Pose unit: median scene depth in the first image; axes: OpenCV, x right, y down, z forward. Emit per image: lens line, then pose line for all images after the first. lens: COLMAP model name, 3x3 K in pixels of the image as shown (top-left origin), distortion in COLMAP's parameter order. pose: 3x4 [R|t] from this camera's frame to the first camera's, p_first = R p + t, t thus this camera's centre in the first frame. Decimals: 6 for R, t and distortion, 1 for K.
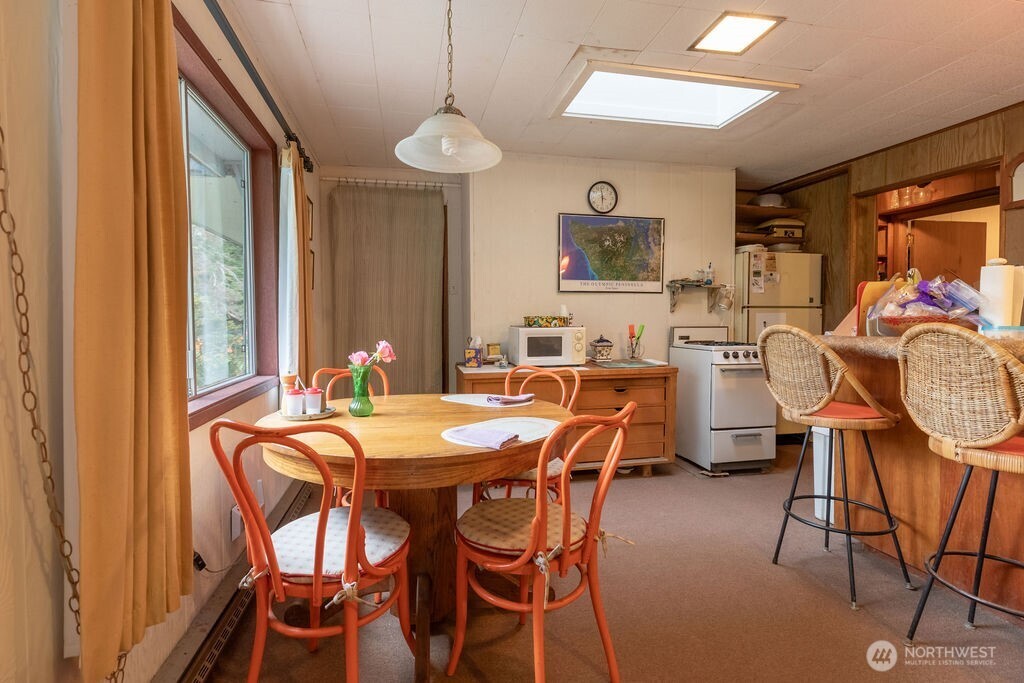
lens RADIAL K [[469.8, 0, 512.1], [0, 469.8, 336.9], [0, 0, 1]] dist [0.003650, 0.000228]
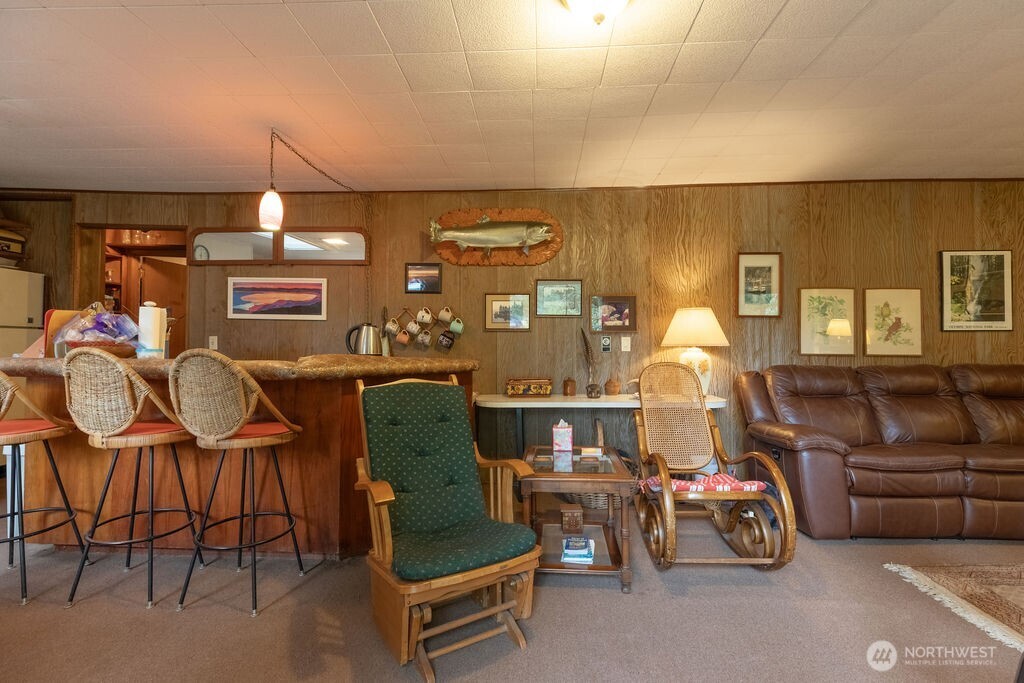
lens RADIAL K [[469.8, 0, 512.1], [0, 469.8, 336.9], [0, 0, 1]] dist [0.003650, 0.000228]
pose [[0.269915, 0.022493, 0.962621, -0.030792], [0.018677, 0.999417, -0.028590, 0.001148], [-0.962703, 0.025696, 0.269338, -0.269683]]
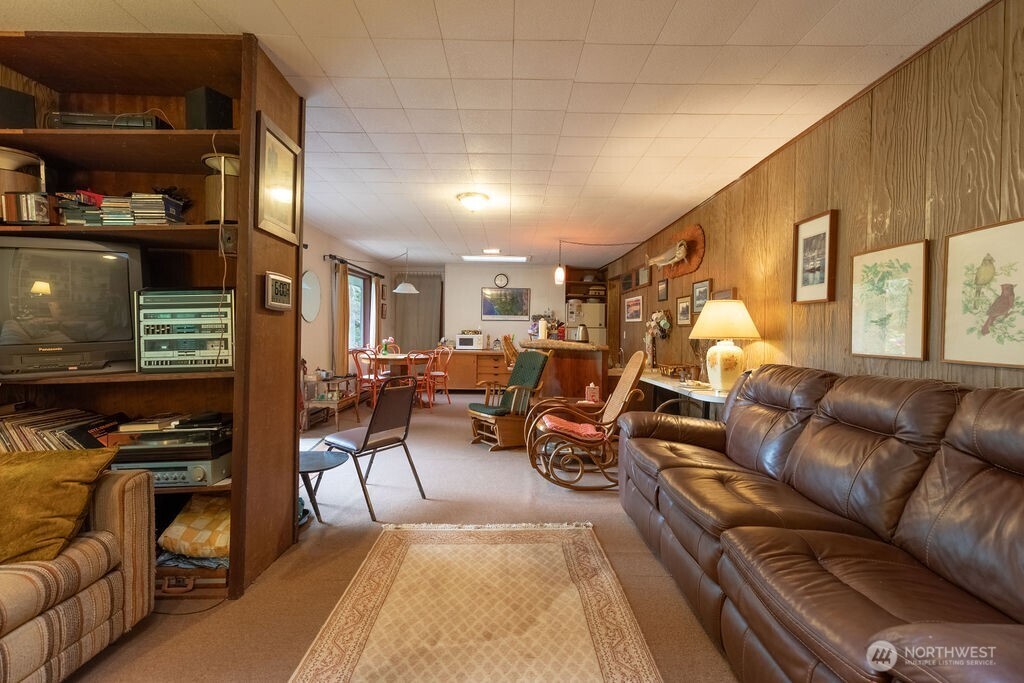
lens RADIAL K [[457.6, 0, 516.6], [0, 457.6, 336.1], [0, 0, 1]] dist [0.002238, -0.000227]
pose [[0.978709, 0.022044, -0.204066, 0.922728], [-0.025613, 0.999561, -0.014864, 0.019985], [0.203649, 0.019774, 0.978844, -1.535966]]
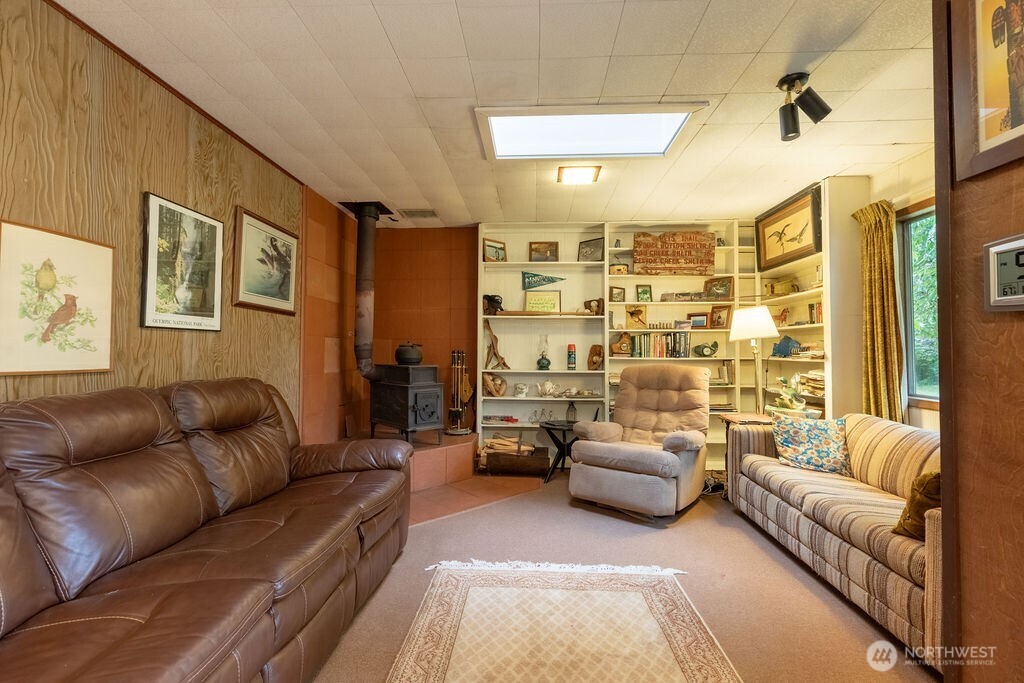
lens RADIAL K [[457.6, 0, 516.6], [0, 457.6, 336.1], [0, 0, 1]] dist [0.002238, -0.000227]
pose [[-0.965316, 0.011602, 0.260827, 0.688545], [0.008829, 0.999891, -0.011798, -0.000734], [-0.260936, -0.009085, -0.965313, -0.480550]]
